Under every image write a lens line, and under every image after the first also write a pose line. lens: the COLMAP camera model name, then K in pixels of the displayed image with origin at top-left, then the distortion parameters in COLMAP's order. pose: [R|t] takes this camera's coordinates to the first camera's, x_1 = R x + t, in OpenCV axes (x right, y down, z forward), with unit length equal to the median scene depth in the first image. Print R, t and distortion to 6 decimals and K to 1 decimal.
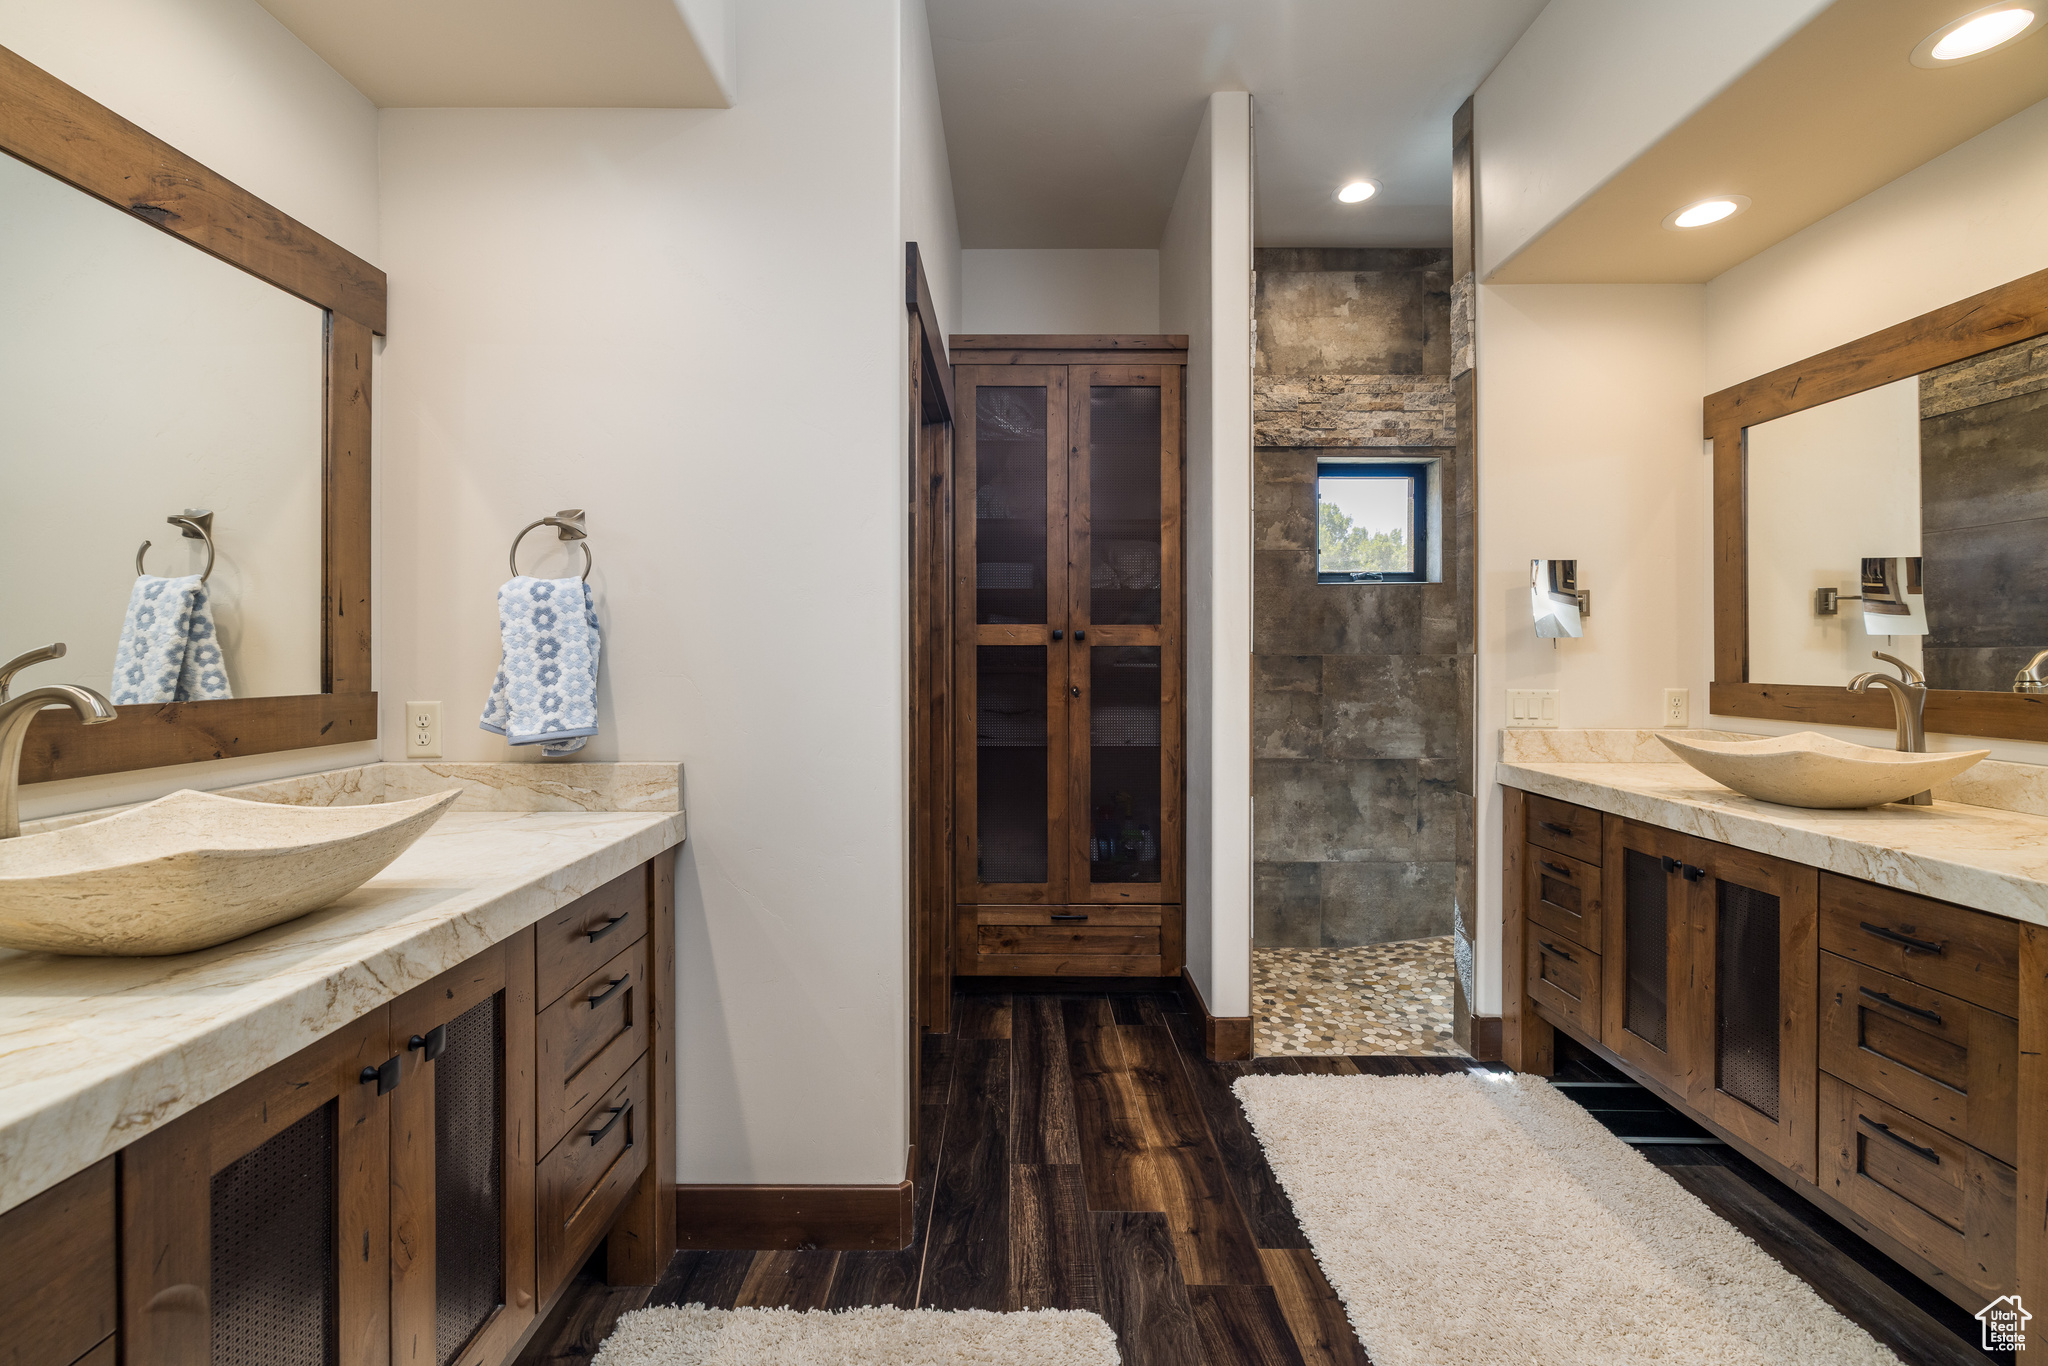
lens RADIAL K [[861.8, 0, 1019.5], [0, 861.8, 666.0], [0, 0, 1]] dist [0.001186, 0.000001]
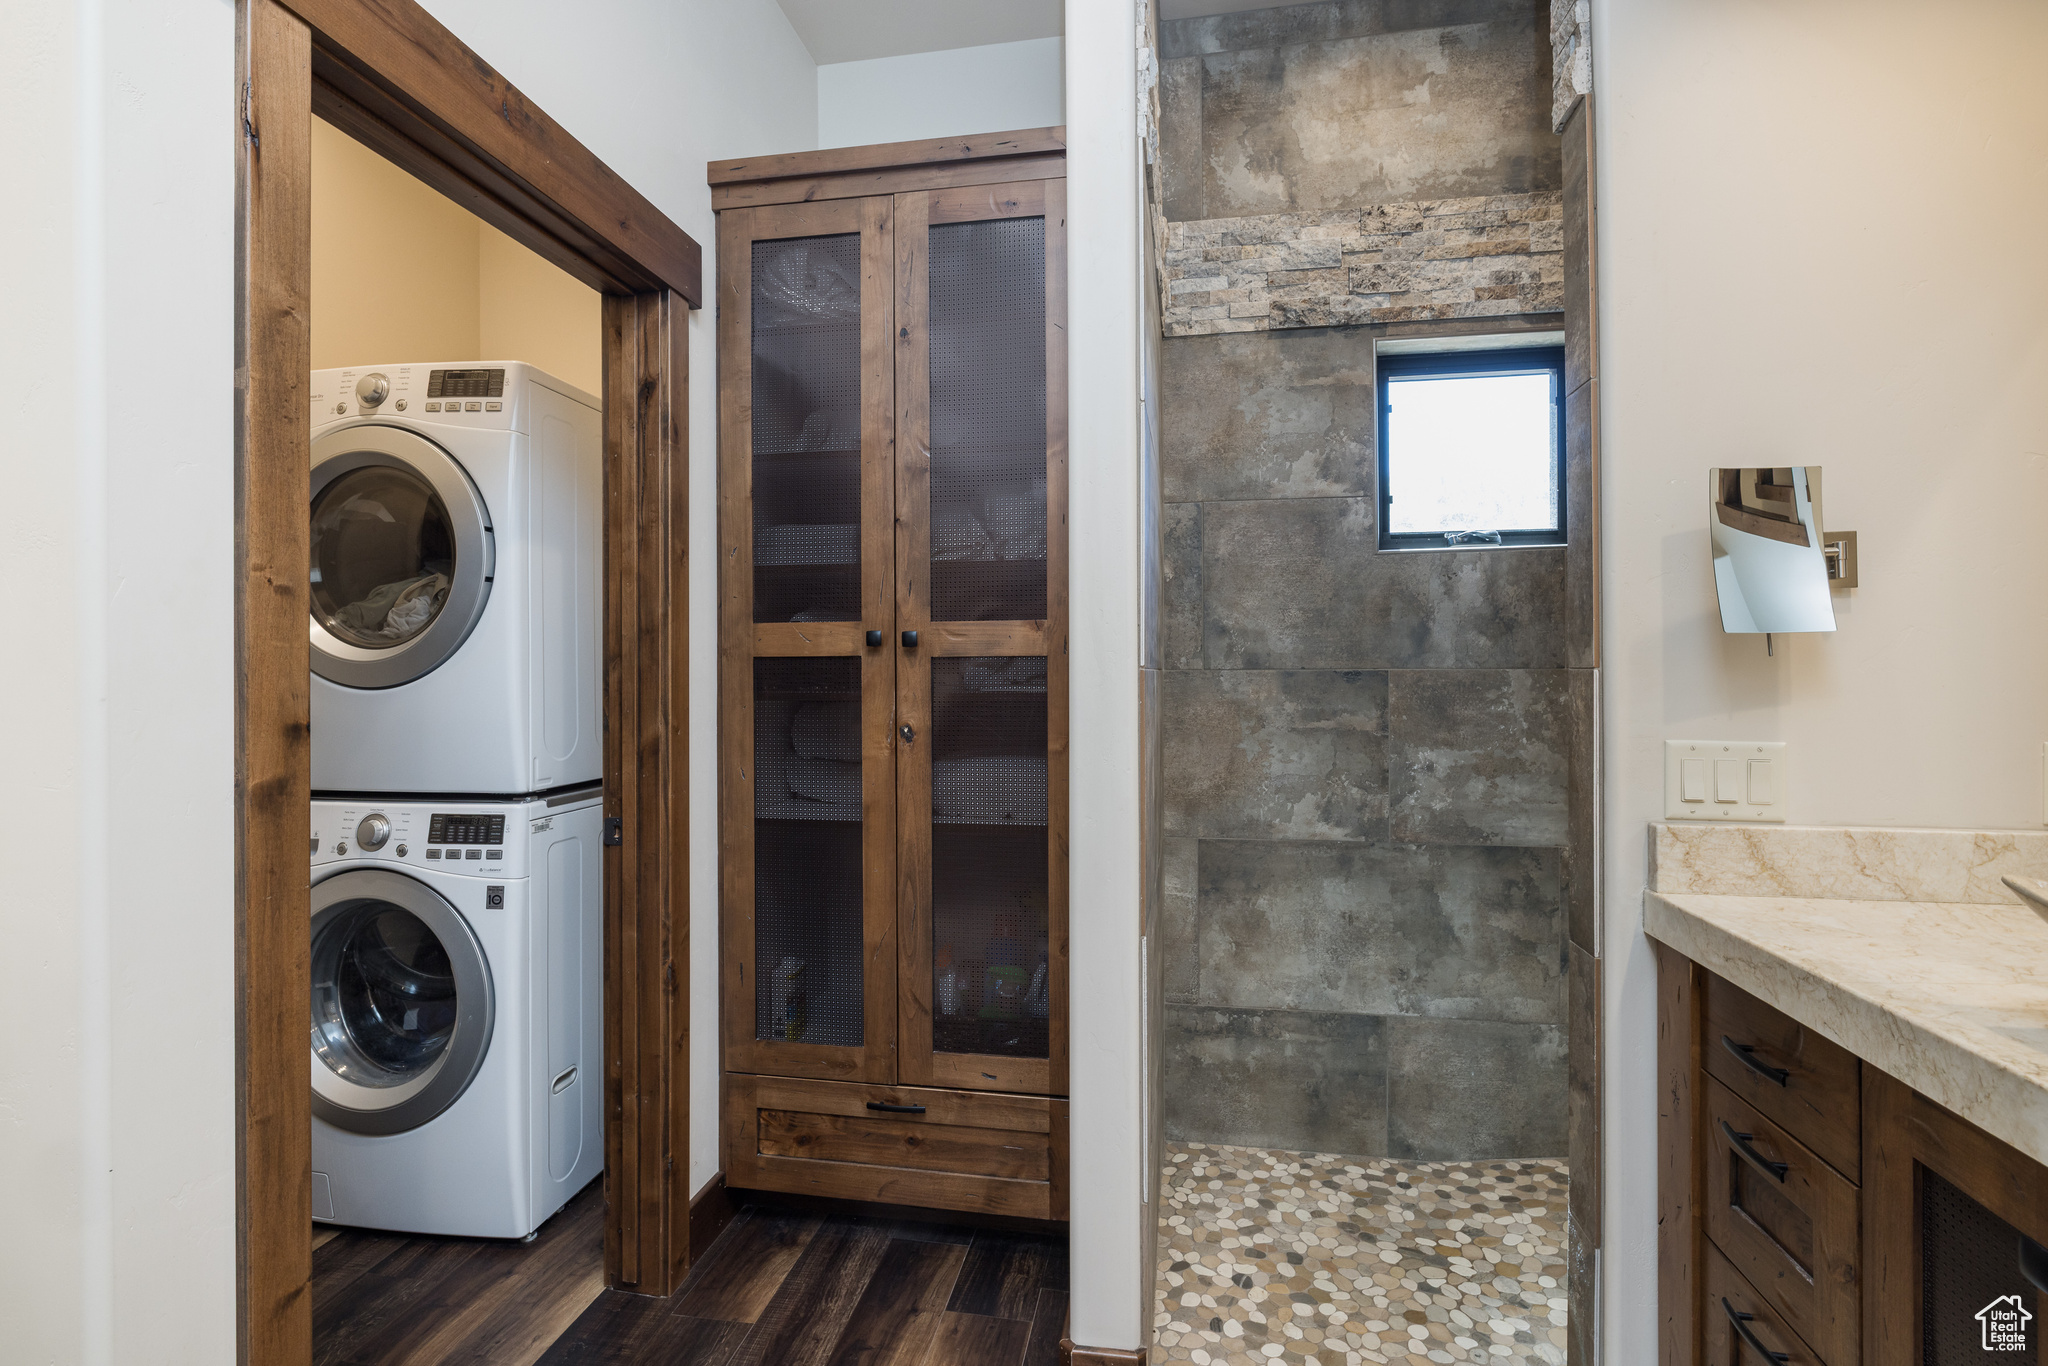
lens RADIAL K [[976.3, 0, 1022.3], [0, 976.3, 673.2], [0, 0, 1]] dist [-0.003545, -0.000126]
pose [[0.983834, -0.002890, -0.179062, 0.265985], [0.001356, 0.999961, -0.008692, -0.005651], [0.179080, 0.008309, 0.983799, 0.342024]]
